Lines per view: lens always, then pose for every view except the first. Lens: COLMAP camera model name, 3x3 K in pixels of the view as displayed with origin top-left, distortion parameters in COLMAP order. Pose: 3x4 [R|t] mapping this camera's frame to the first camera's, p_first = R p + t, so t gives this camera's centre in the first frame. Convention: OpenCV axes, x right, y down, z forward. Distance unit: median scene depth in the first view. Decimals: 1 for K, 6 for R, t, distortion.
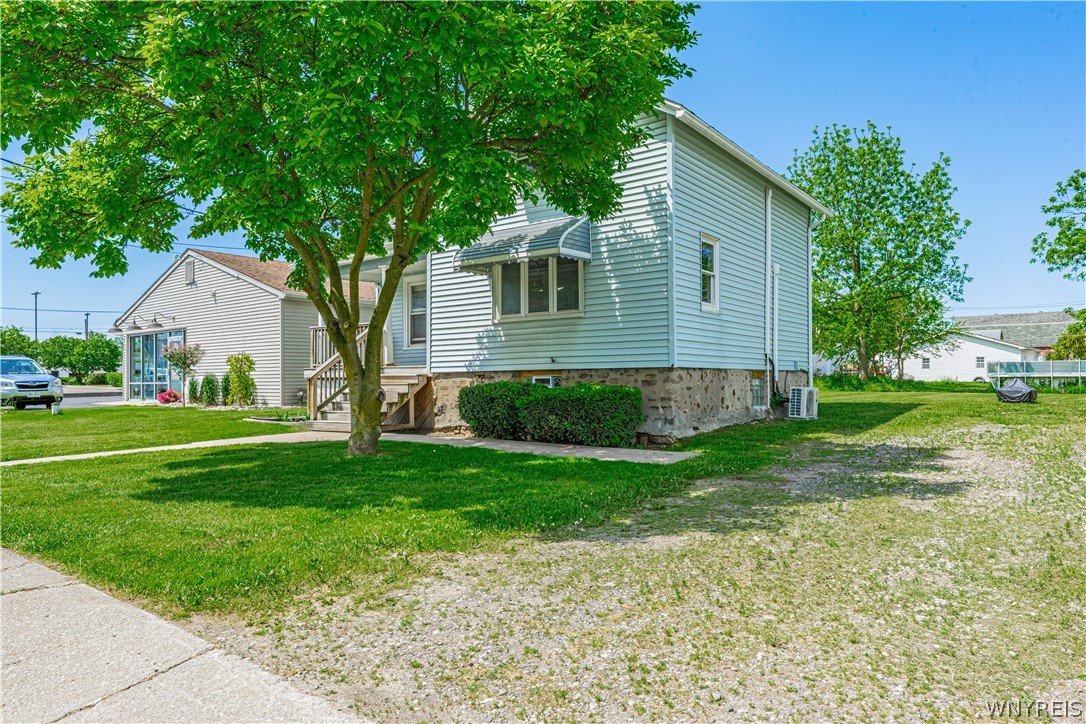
lens RADIAL K [[704.2, 0, 543.5], [0, 704.2, 375.0], [0, 0, 1]] dist [-0.001848, -0.003289]
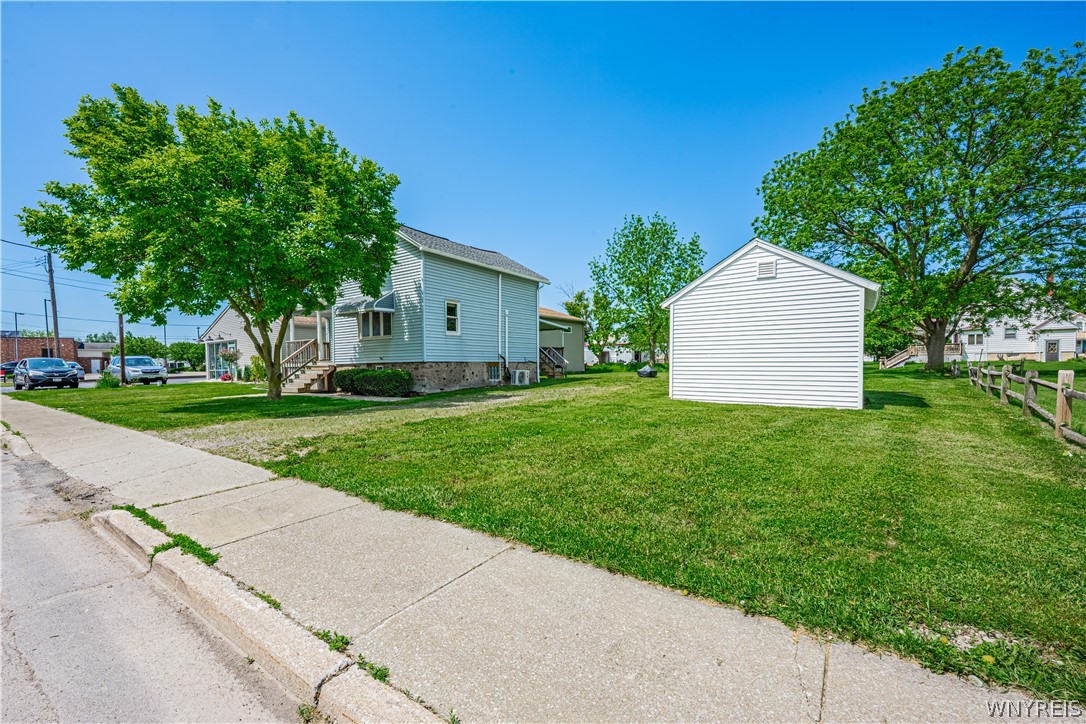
lens RADIAL K [[457.9, 0, 512.0], [0, 457.9, 388.2], [0, 0, 1]] dist [-0.000456, -0.000185]
pose [[0.999947, -0.006728, 0.007808, 0.386433], [0.006292, 0.998488, 0.054612, -0.004043], [-0.008163, -0.054560, 0.998477, -0.394590]]
